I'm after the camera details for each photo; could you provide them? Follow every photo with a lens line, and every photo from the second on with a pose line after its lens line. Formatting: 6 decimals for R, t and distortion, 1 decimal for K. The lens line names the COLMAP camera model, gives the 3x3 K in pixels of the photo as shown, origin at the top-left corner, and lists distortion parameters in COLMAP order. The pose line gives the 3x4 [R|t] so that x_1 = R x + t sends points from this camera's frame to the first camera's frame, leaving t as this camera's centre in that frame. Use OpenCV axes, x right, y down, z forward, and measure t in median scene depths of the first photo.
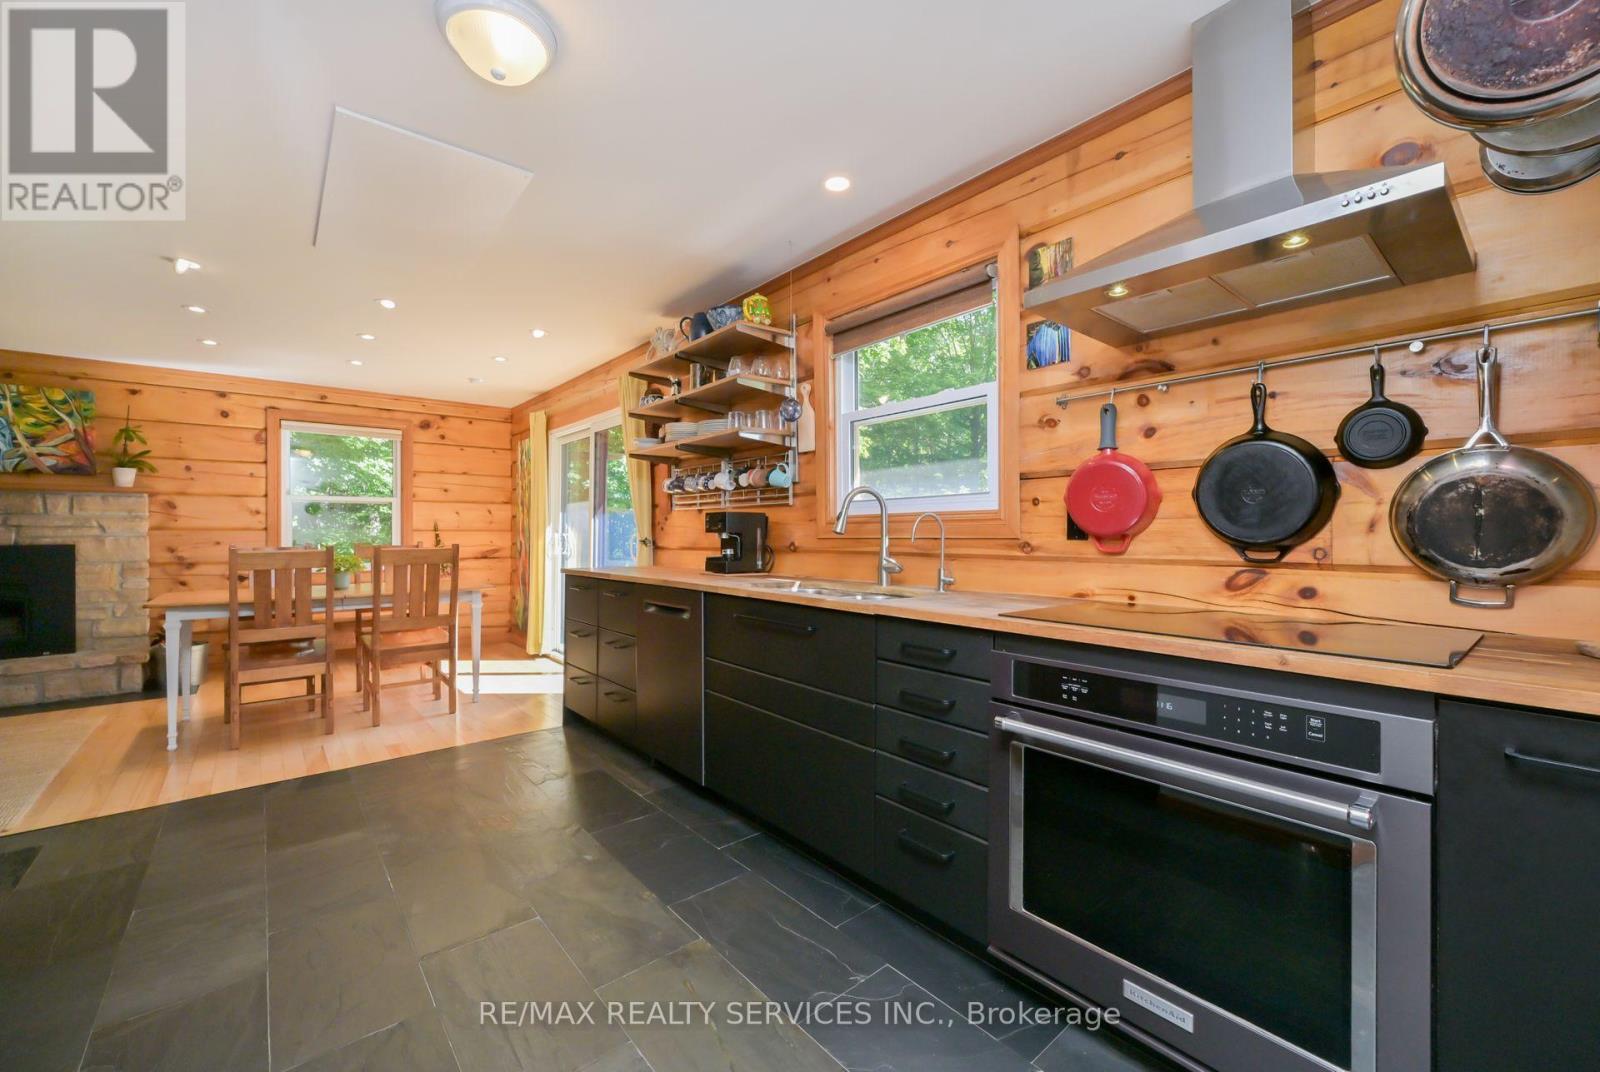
lens RADIAL K [[633.3, 0, 792.0], [0, 633.3, 537.7], [0, 0, 1]] dist [-0.003237, 0.000055]
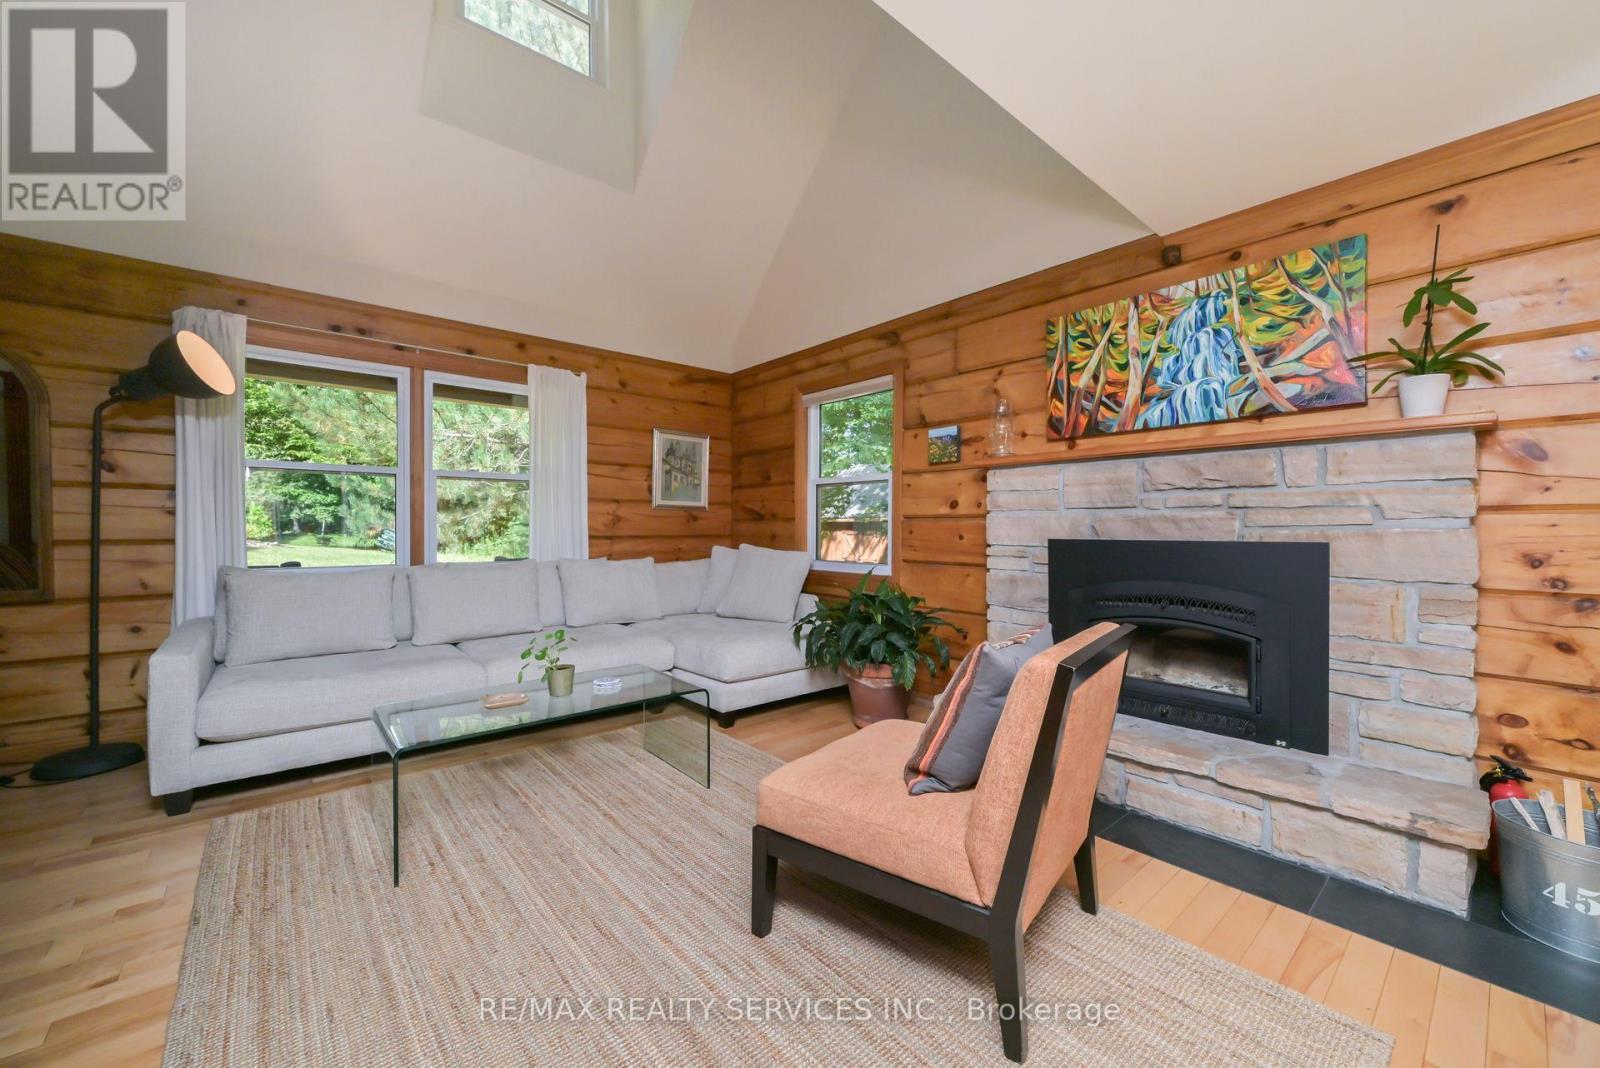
lens RADIAL K [[633.3, 0, 794.4], [0, 633.3, 525.7], [0, 0, 1]] dist [-0.003237, 0.000055]
pose [[0.017097, 0.011435, -0.999788, -0.632781], [-0.001410, 0.999934, 0.011412, -0.008063], [0.999853, 0.001214, 0.017112, 0.558091]]
